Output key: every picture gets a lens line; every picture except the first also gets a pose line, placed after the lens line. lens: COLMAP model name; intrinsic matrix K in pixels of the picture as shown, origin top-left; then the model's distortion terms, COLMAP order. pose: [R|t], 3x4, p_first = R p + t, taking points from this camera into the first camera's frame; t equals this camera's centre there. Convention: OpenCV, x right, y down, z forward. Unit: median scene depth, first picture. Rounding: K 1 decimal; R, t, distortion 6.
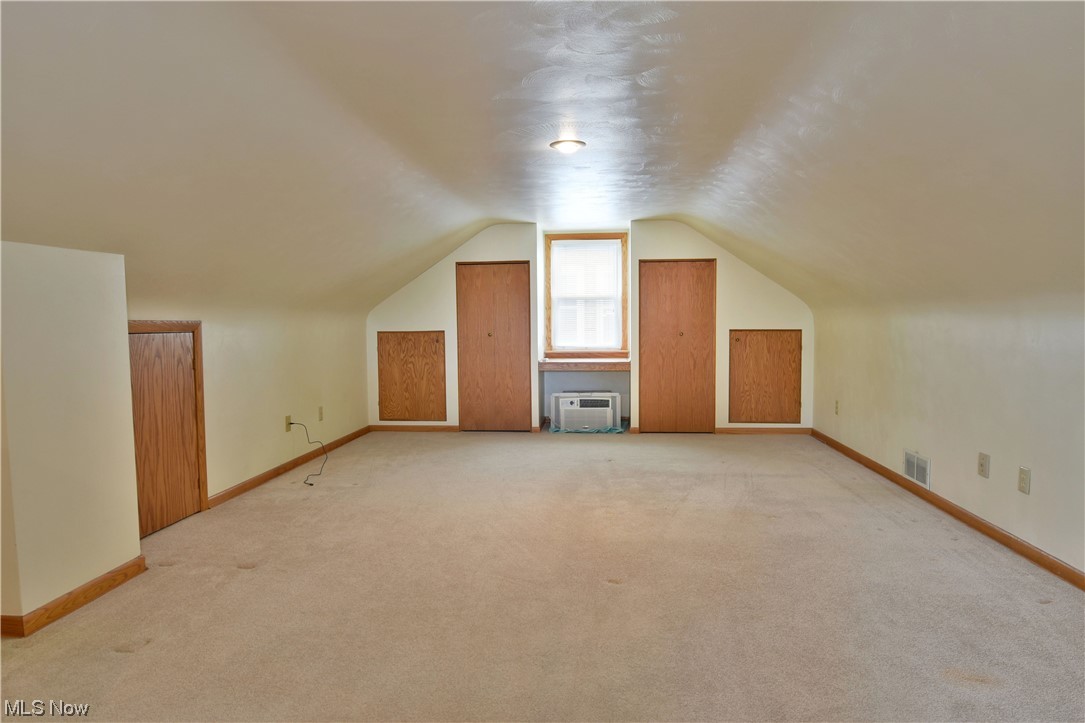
lens RADIAL K [[665.1, 0, 547.8], [0, 665.1, 364.3], [0, 0, 1]] dist [-0.016496, -0.000862]
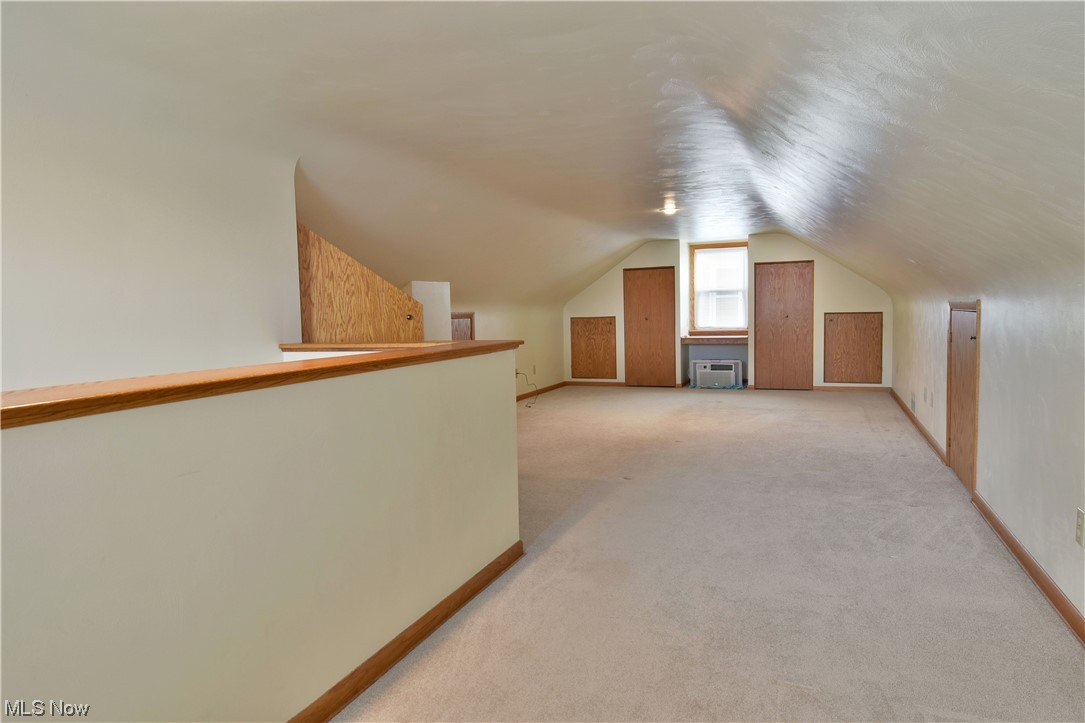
lens RADIAL K [[665.1, 0, 545.1], [0, 665.1, 360.0], [0, 0, 1]] dist [-0.016496, -0.000862]
pose [[0.952522, 0.006521, -0.304400, 0.143448], [-0.002714, 0.999913, 0.012928, 0.026694], [0.304458, -0.011488, 0.952457, -0.437104]]
